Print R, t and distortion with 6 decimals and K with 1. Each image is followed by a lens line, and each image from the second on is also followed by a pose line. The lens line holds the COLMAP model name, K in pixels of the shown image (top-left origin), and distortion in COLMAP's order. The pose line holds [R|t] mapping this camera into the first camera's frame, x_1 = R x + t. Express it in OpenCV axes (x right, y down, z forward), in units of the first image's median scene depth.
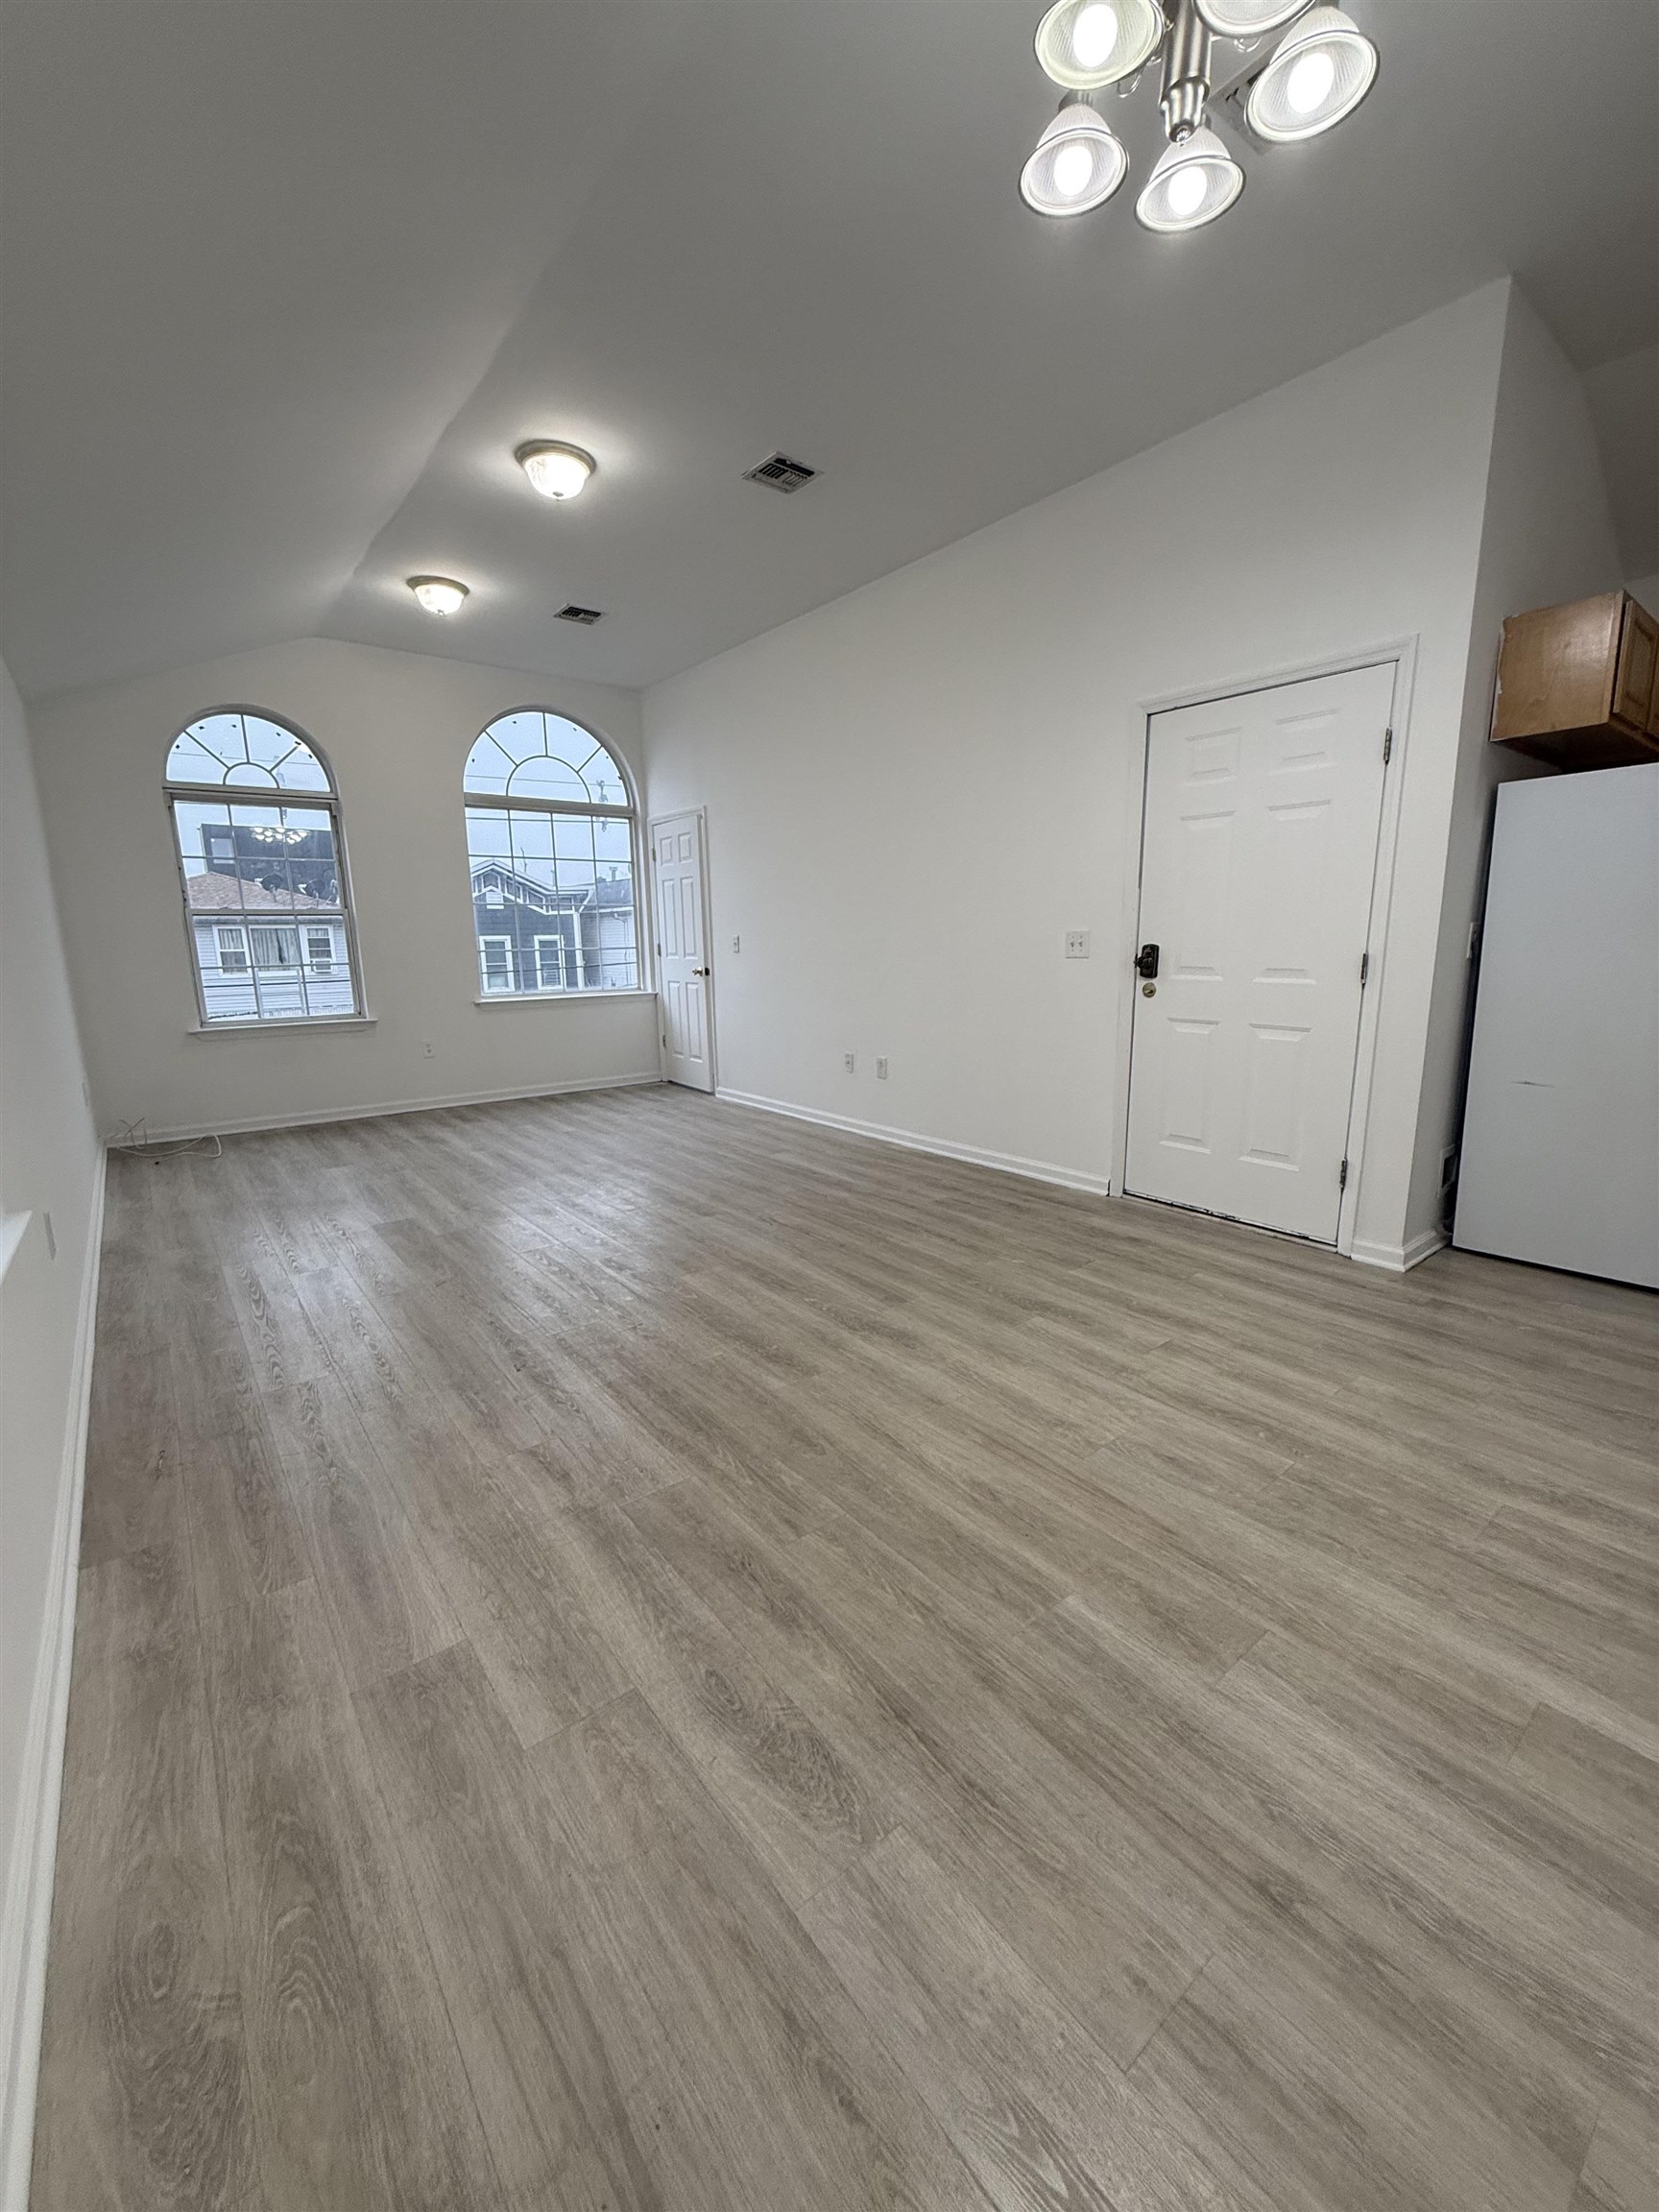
lens RADIAL K [[878.2, 0, 839.0], [0, 878.2, 1103.7], [0, 0, 1]] dist [-0.001325, -0.000281]
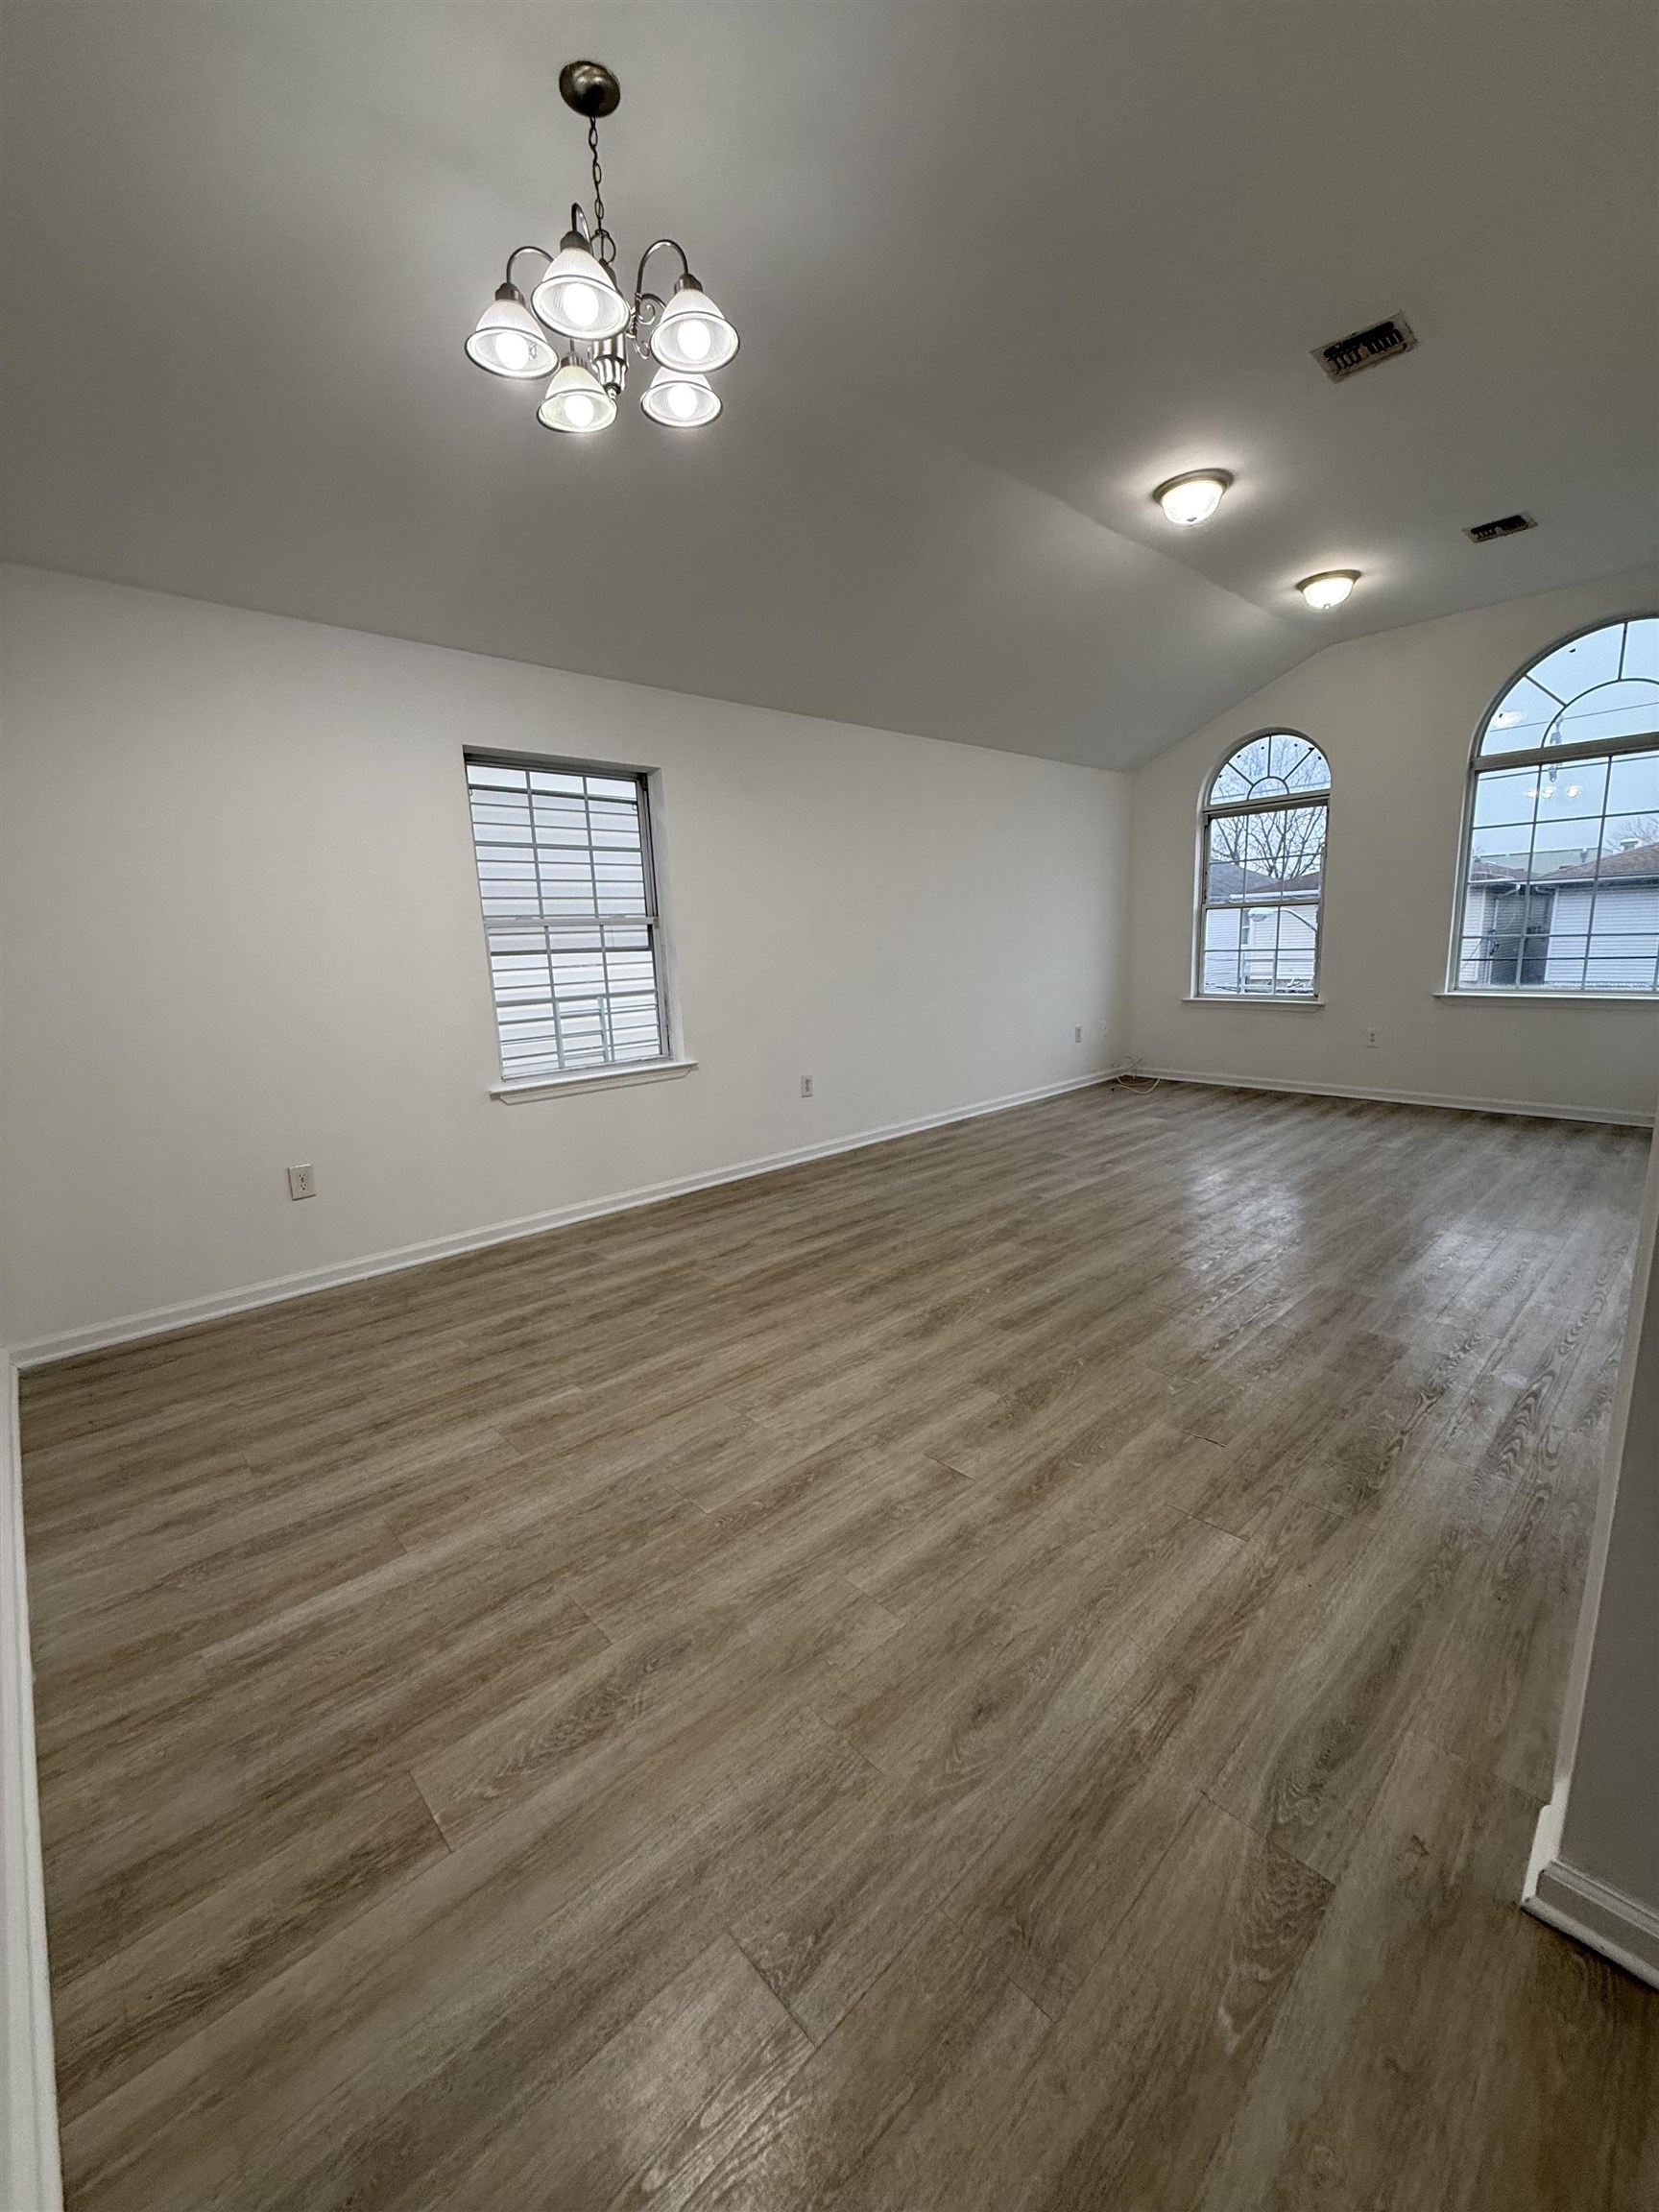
lens RADIAL K [[878.2, 0, 839.0], [0, 878.2, 1103.7], [0, 0, 1]] dist [-0.001325, -0.000281]
pose [[0.089306, 0.200741, -0.975565, 1.291500], [-0.153375, 0.970568, 0.185673, -0.235541], [0.984124, 0.133046, 0.117466, 0.878484]]
